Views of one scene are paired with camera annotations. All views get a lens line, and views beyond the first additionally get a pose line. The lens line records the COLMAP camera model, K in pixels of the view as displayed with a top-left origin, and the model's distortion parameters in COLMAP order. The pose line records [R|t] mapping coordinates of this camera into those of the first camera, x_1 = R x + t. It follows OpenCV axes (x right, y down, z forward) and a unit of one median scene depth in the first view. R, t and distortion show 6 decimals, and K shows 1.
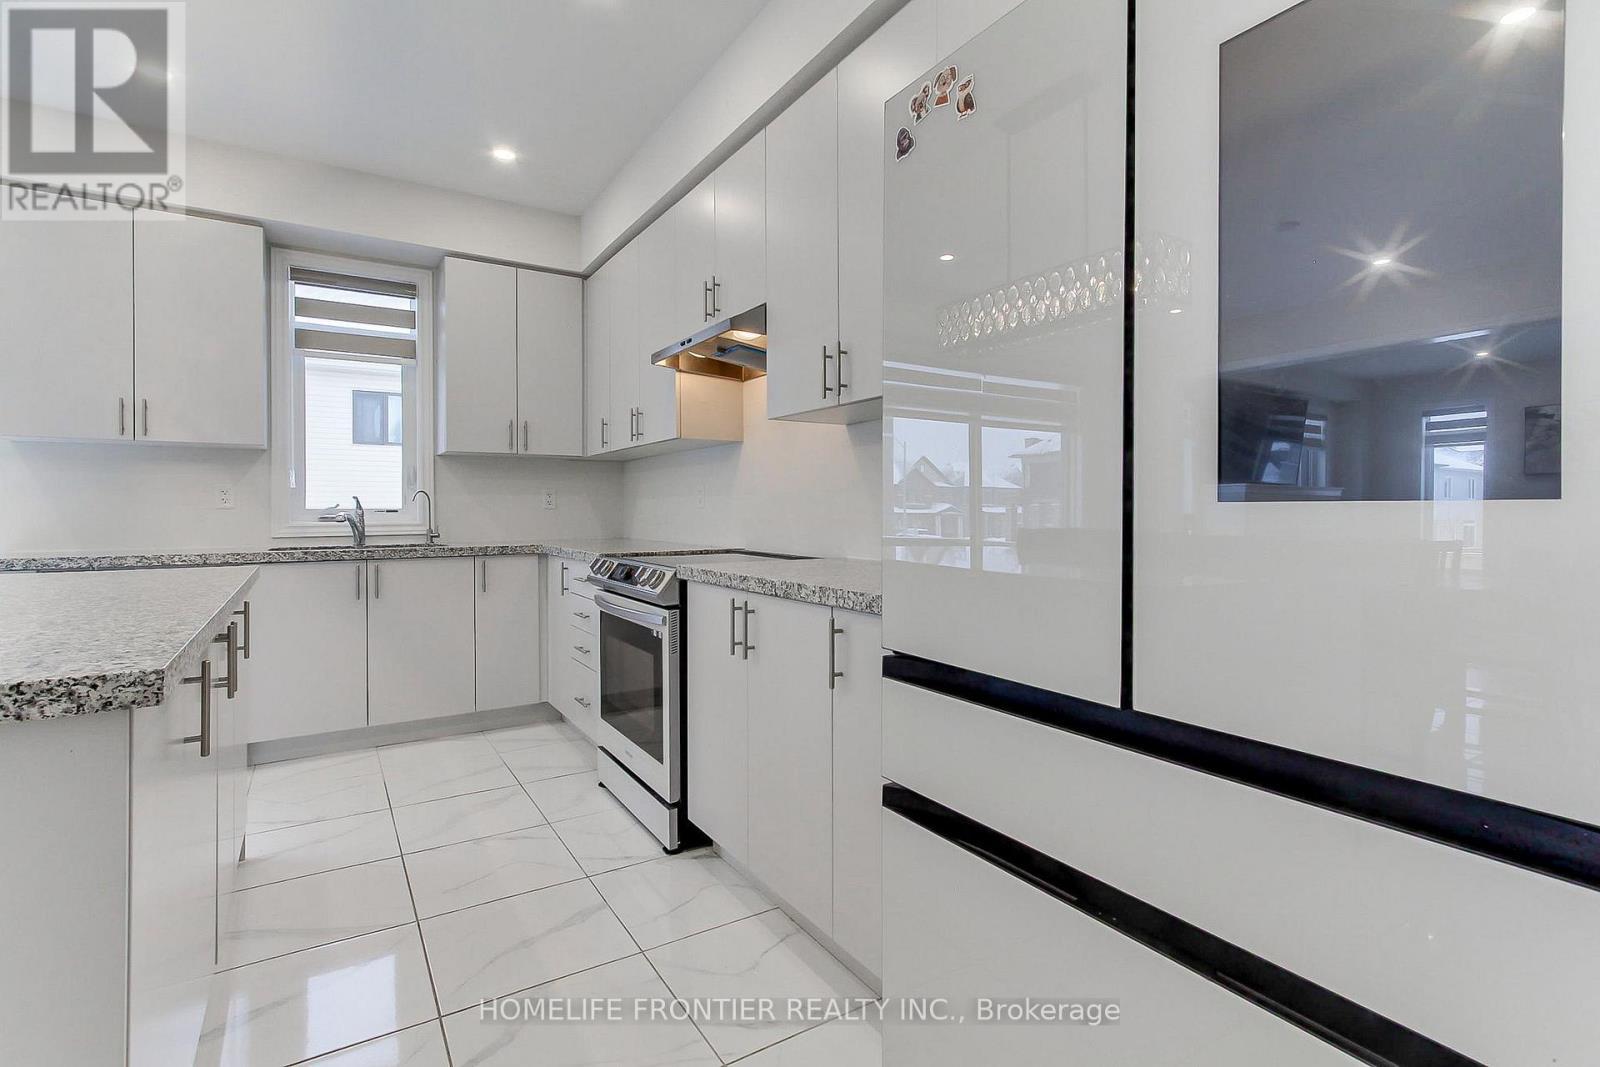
lens RADIAL K [[756.6, 0, 797.2], [0, 756.6, 520.6], [0, 0, 1]] dist [-0.005574, 0.001558]
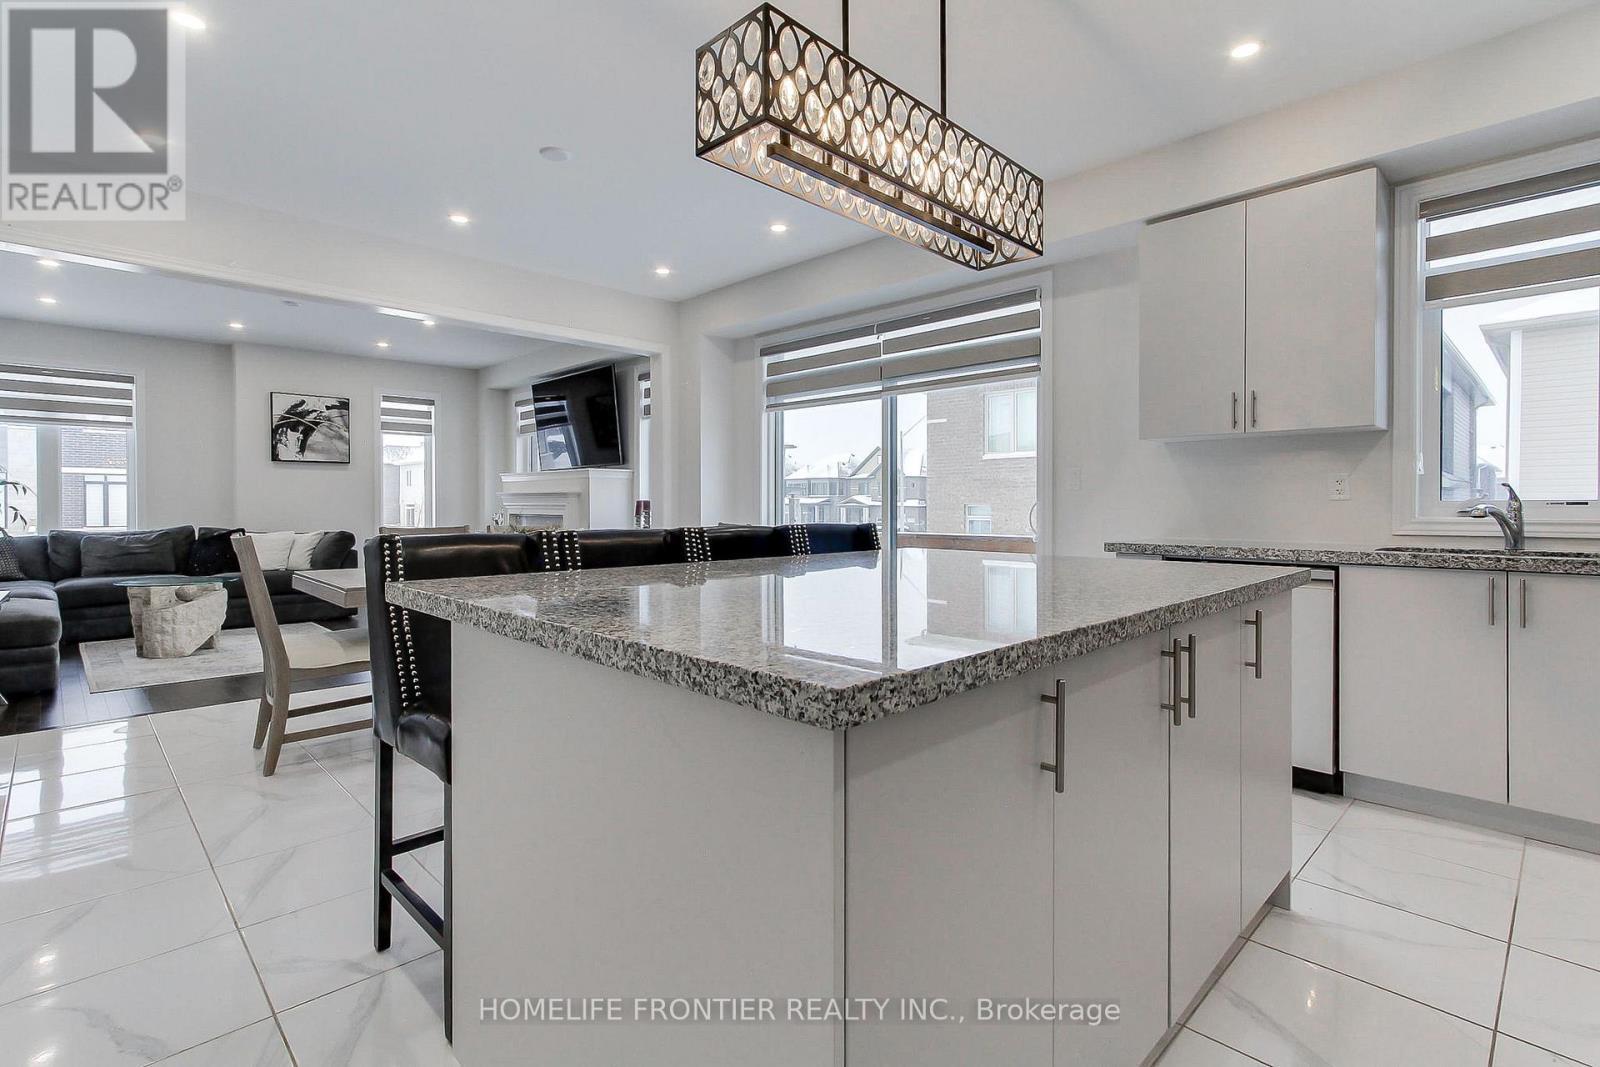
lens RADIAL K [[756.6, 0, 805.2], [0, 756.6, 511.2], [0, 0, 1]] dist [-0.005574, 0.001558]
pose [[0.200071, 0.010787, -0.979722, -0.005327], [-0.012686, 0.999884, 0.008419, -0.002689], [0.979699, 0.010744, 0.200185, 0.208749]]
